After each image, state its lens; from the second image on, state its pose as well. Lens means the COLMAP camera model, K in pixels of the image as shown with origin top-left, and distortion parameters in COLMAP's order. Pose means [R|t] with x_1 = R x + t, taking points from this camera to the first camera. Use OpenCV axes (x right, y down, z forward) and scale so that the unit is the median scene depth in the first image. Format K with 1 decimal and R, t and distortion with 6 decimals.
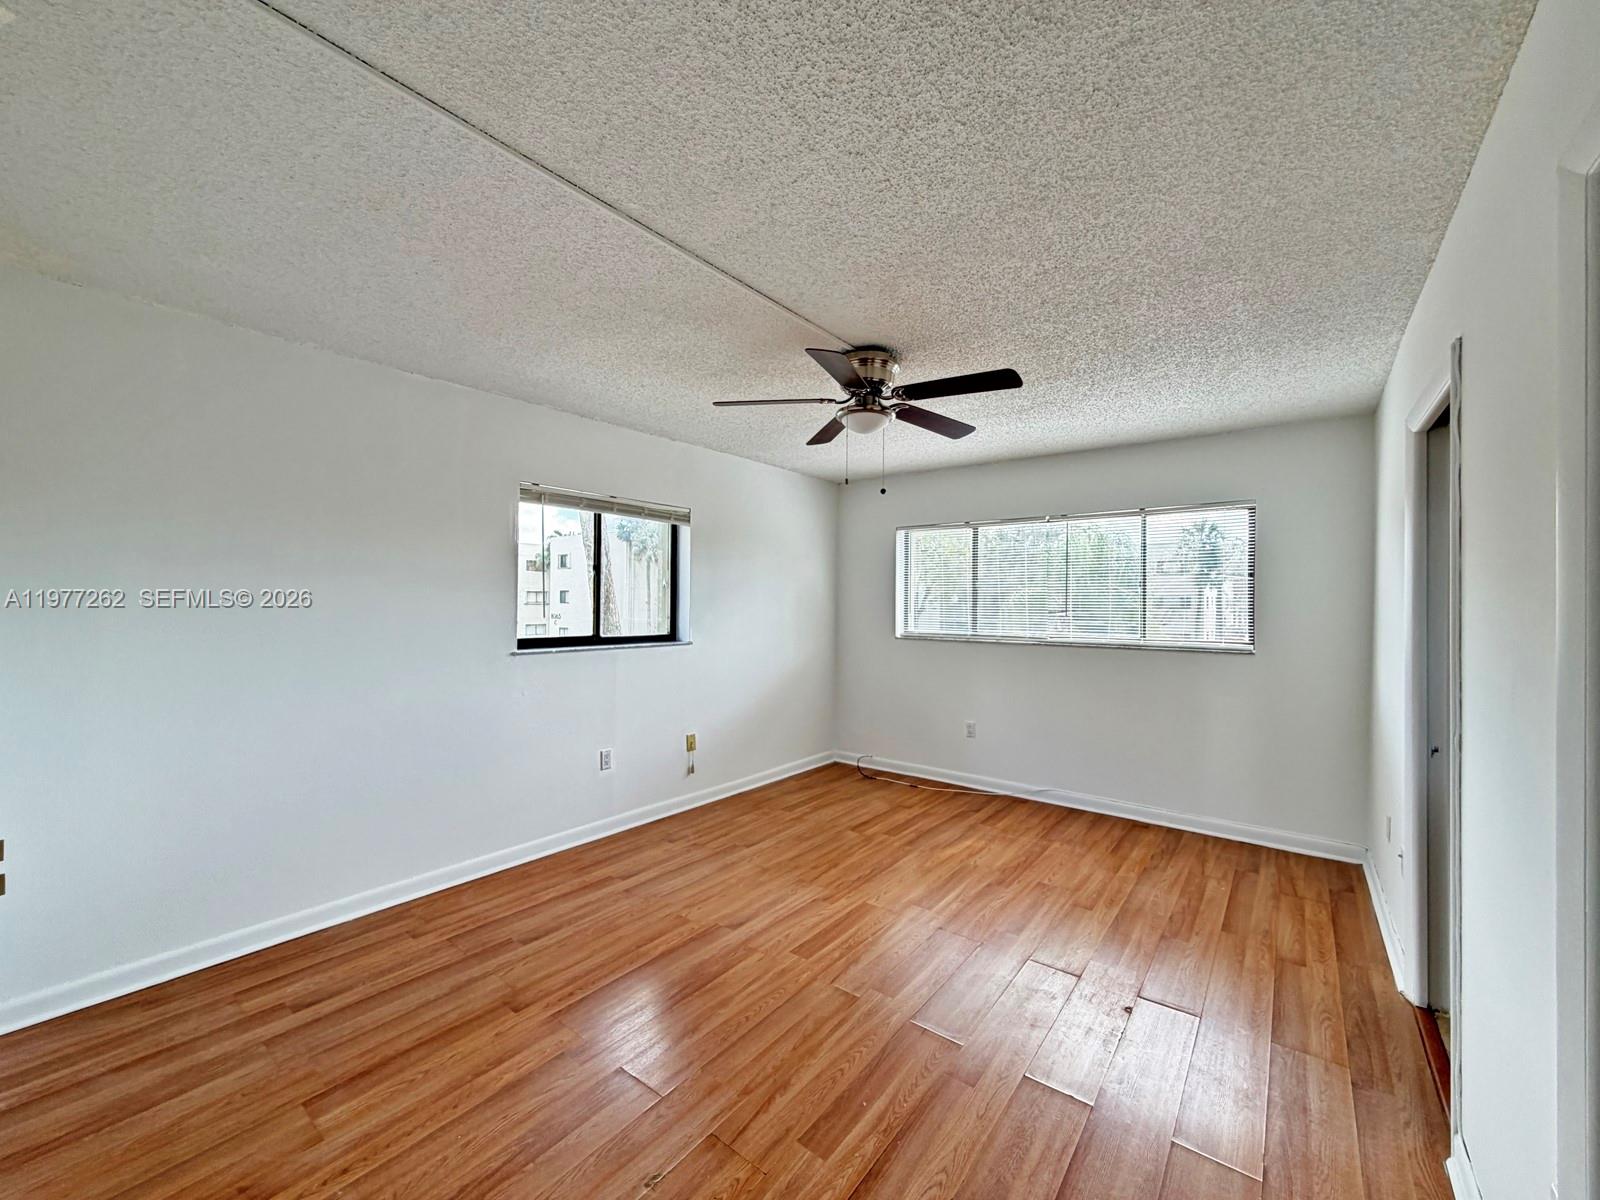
lens RADIAL K [[644.3, 0, 800.0], [0, 644.3, 600.0], [0, 0, 1]] dist [0.000588, 0.000174]
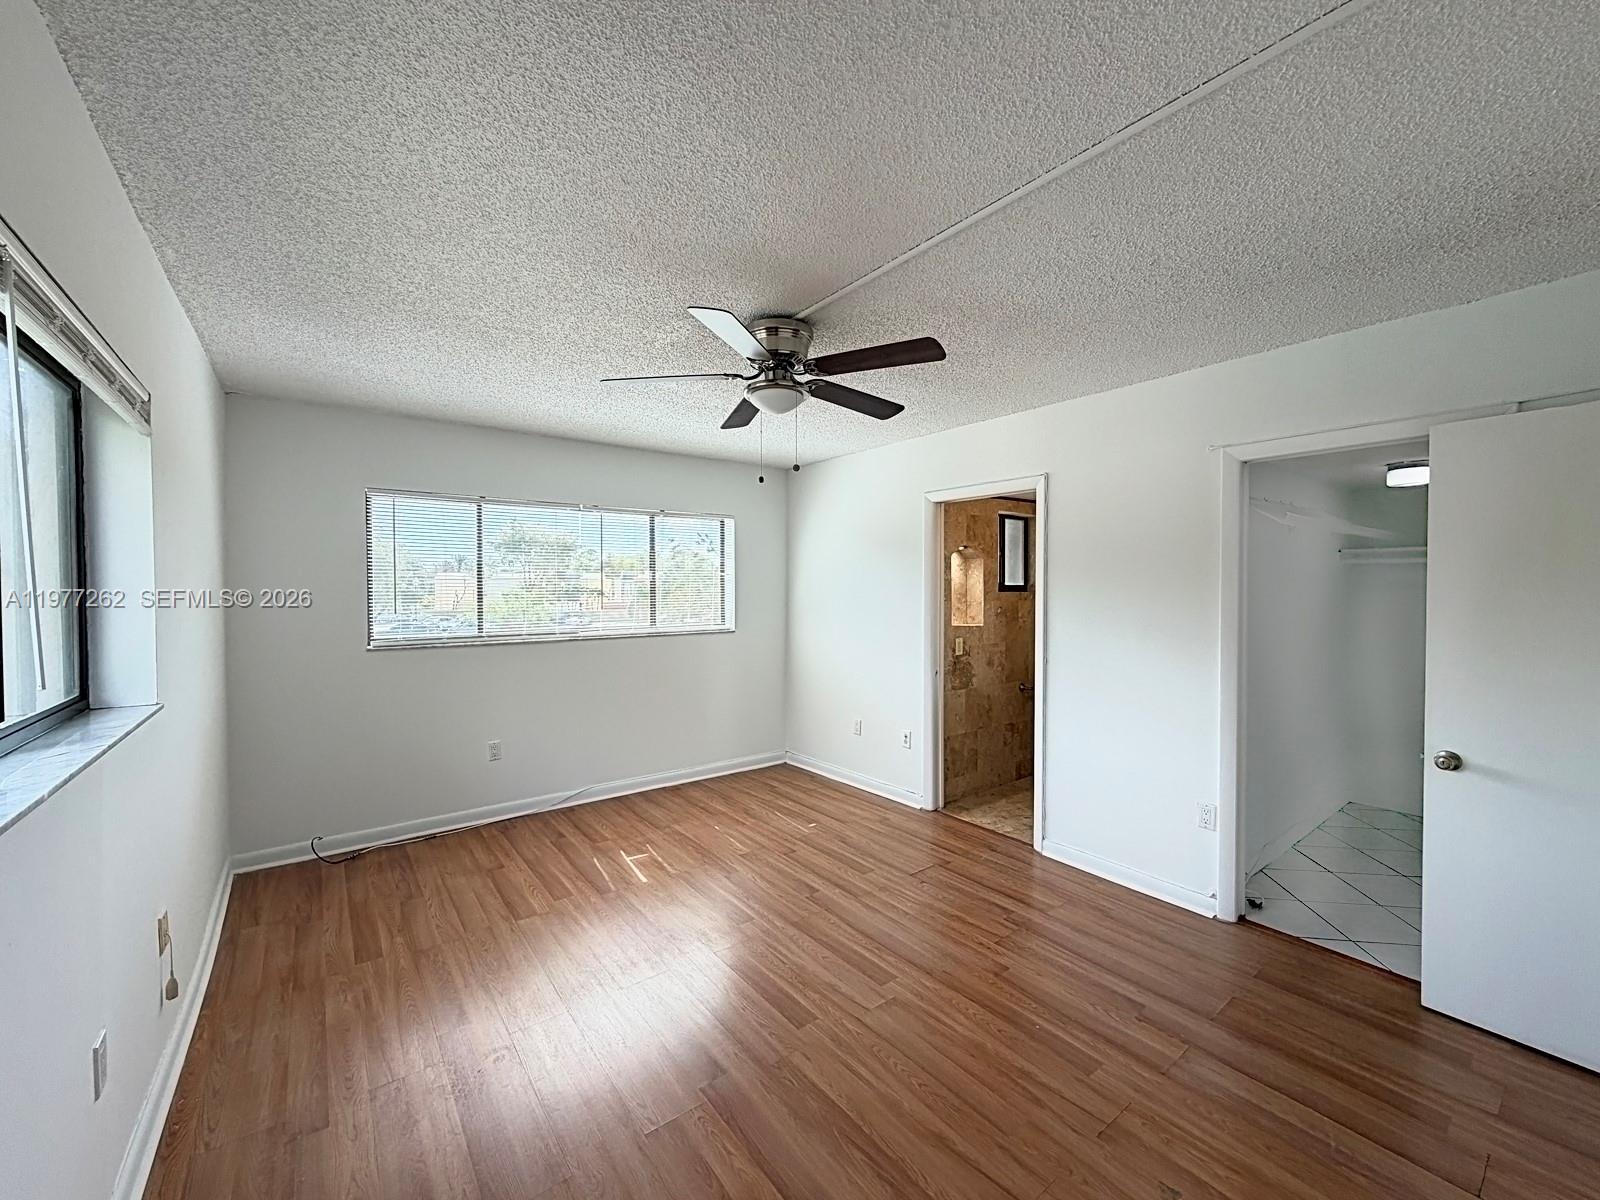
lens RADIAL K [[641.6, 0, 800.0], [0, 641.6, 600.0], [0, 0, 1]] dist [-0.000764, -0.000105]
pose [[0.263753, -0.033735, 0.964000, -0.530438], [0.003558, 0.999415, 0.034001, -0.023354], [-0.964584, -0.005537, 0.263719, 0.523345]]
